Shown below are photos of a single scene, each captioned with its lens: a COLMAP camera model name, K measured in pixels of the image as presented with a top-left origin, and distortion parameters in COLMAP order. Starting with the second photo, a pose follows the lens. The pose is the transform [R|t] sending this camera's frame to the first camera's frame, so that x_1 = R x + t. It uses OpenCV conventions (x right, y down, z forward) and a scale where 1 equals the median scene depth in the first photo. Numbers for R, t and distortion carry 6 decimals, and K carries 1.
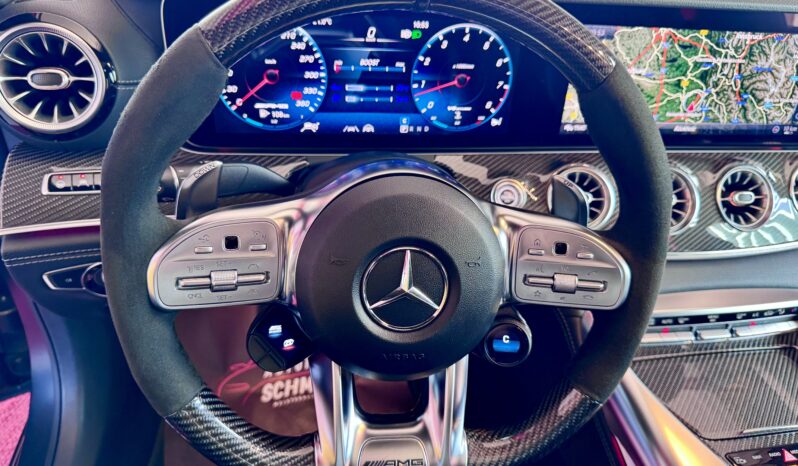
lens RADIAL K [[595.7, 0, 402.9], [0, 595.7, 242.8], [0, 0, 1]] dist [0.197446, -0.386414]
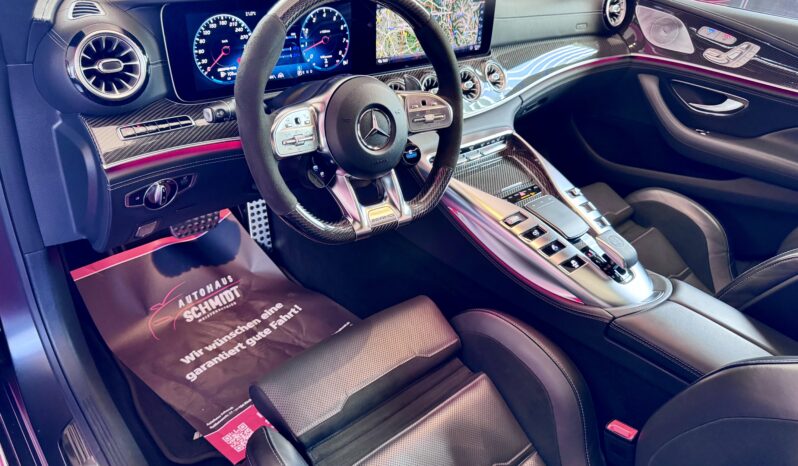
lens RADIAL K [[595.7, 0, 402.9], [0, 595.7, 242.8], [0, 0, 1]] dist [0.197446, -0.386414]
pose [[0.852741, -0.275968, 0.443480, -0.659701], [0.270864, 0.959589, 0.076303, 0.224131], [-0.446616, 0.055056, 0.893030, -0.644115]]
